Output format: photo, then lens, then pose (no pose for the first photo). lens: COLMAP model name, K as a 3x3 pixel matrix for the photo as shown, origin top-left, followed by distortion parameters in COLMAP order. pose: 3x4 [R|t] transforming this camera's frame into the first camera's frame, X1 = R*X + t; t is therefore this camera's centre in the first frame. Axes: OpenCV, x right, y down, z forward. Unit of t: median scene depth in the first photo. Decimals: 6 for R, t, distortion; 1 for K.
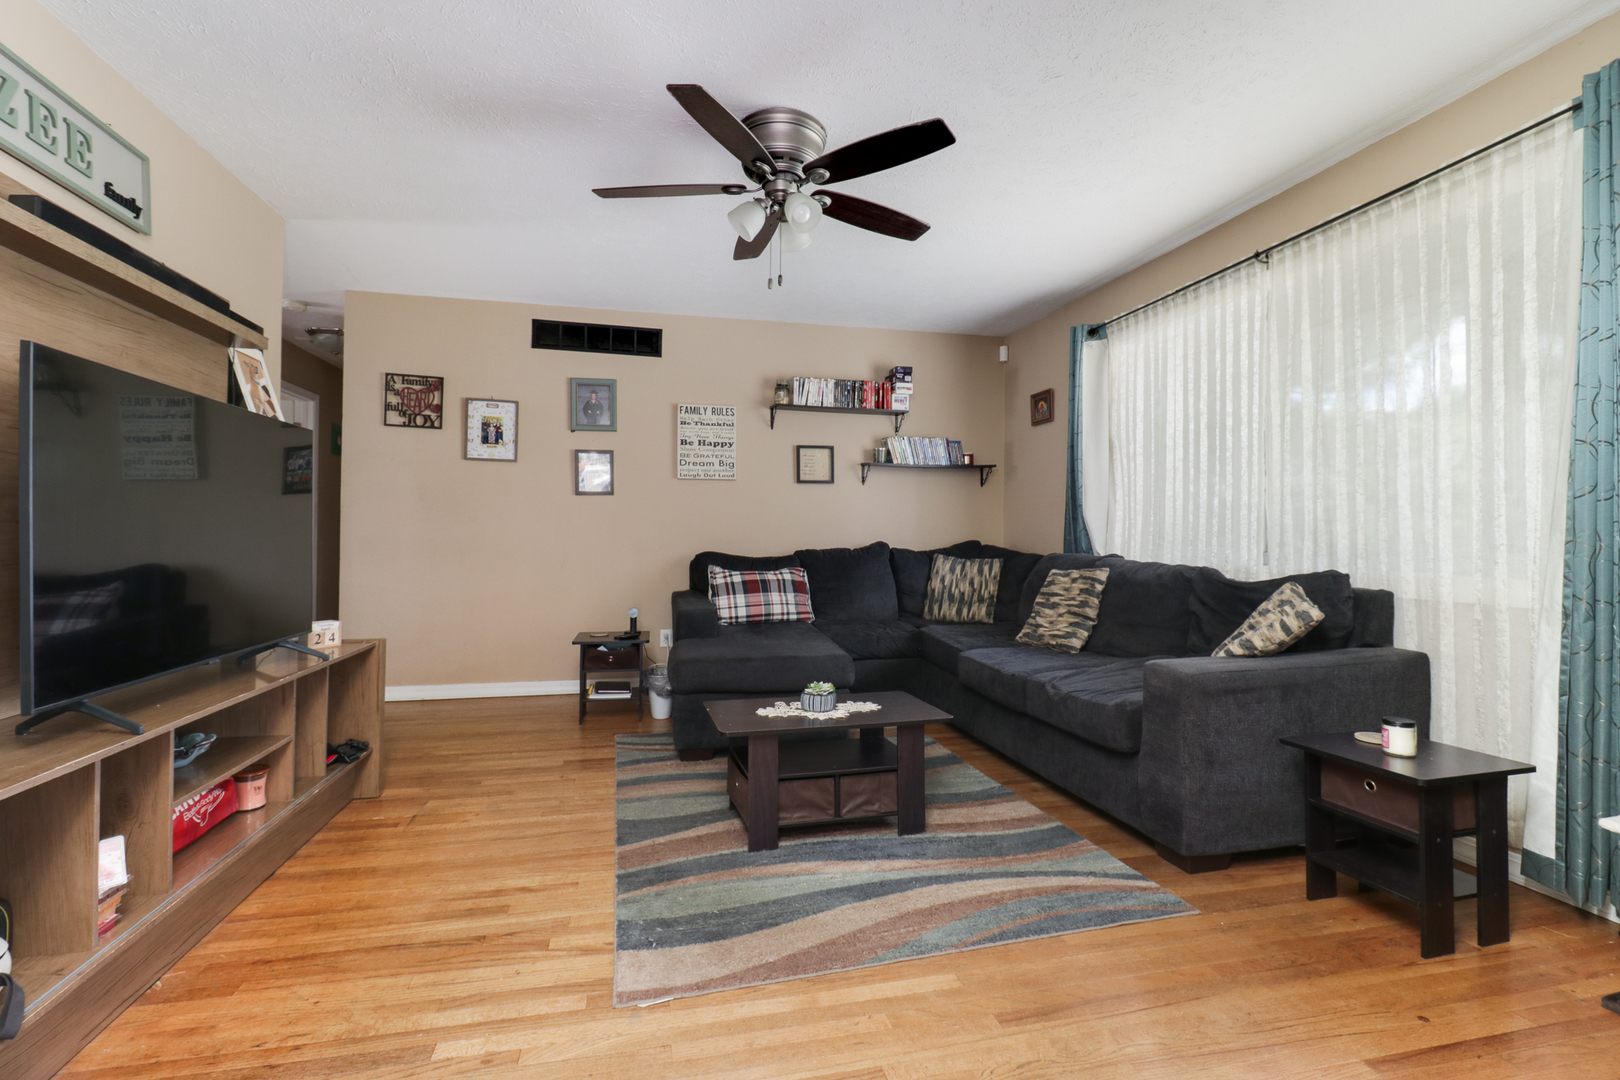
lens RADIAL K [[778.0, 0, 798.7], [0, 778.0, 530.4], [0, 0, 1]] dist [0.013316, -0.005148]
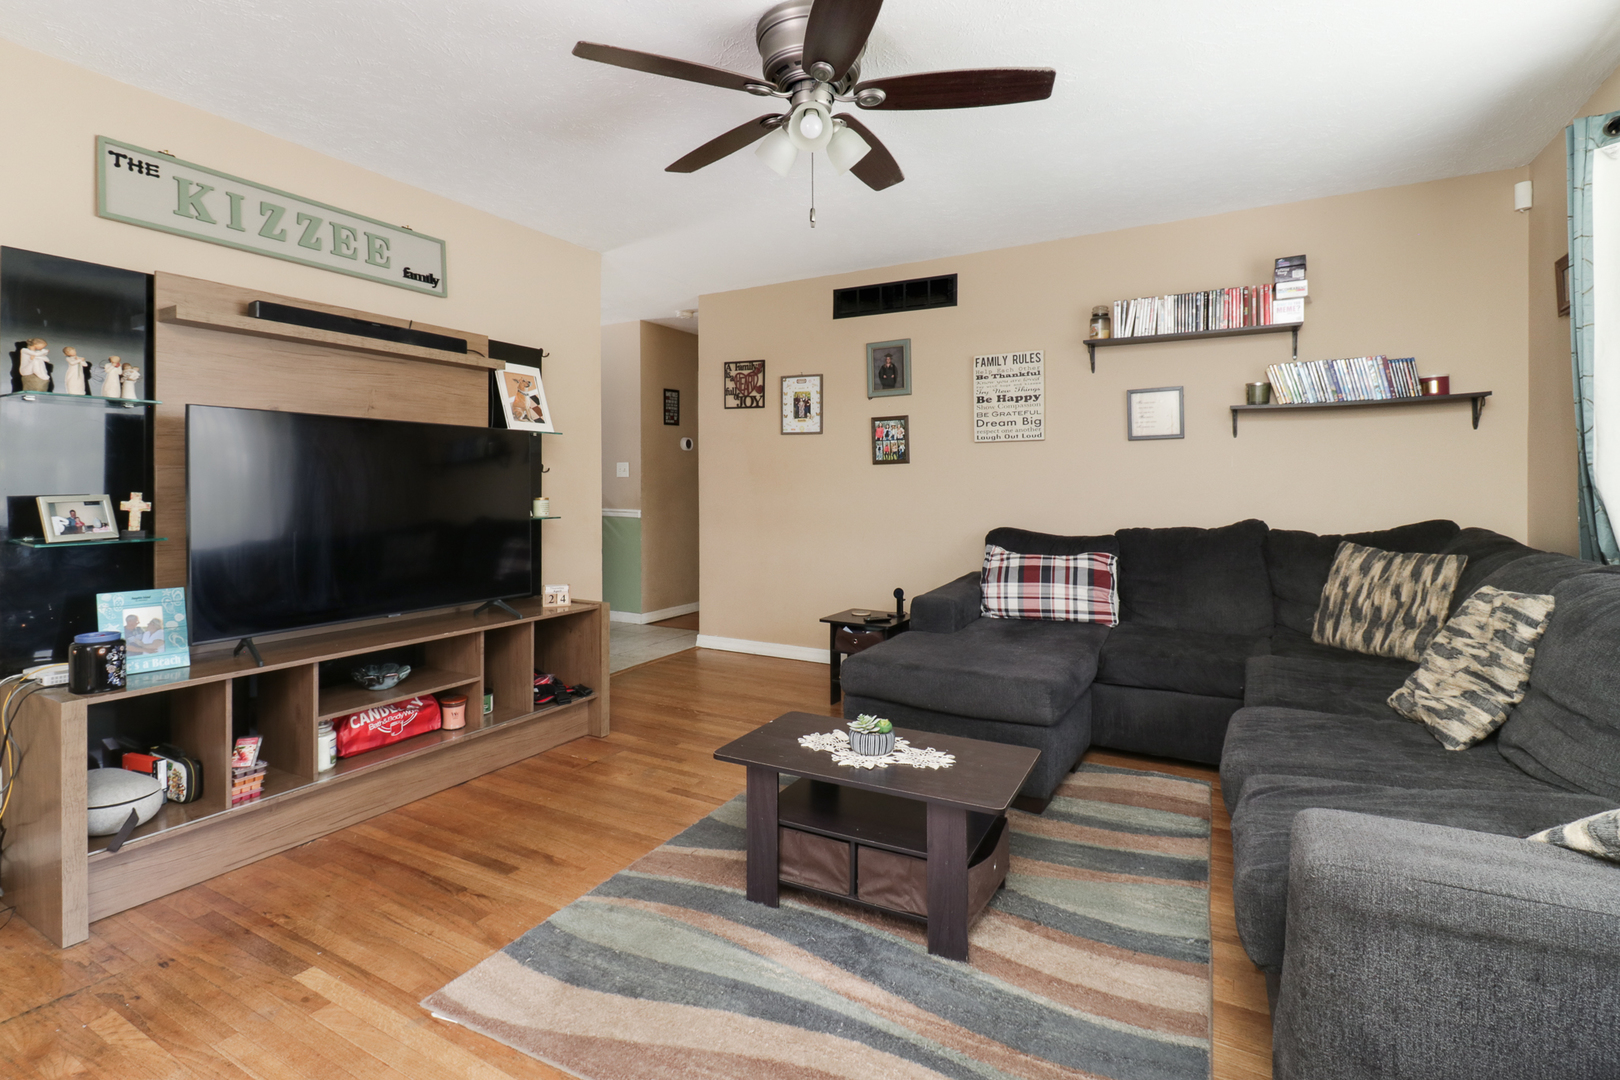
lens RADIAL K [[778.0, 0, 739.8], [0, 778.0, 496.8], [0, 0, 1]] dist [0.013316, -0.005148]
pose [[0.720868, 0.000725, -0.693072, 0.283827], [0.010800, 0.999866, 0.012279, -0.021121], [0.692988, -0.016336, 0.720764, 0.209214]]
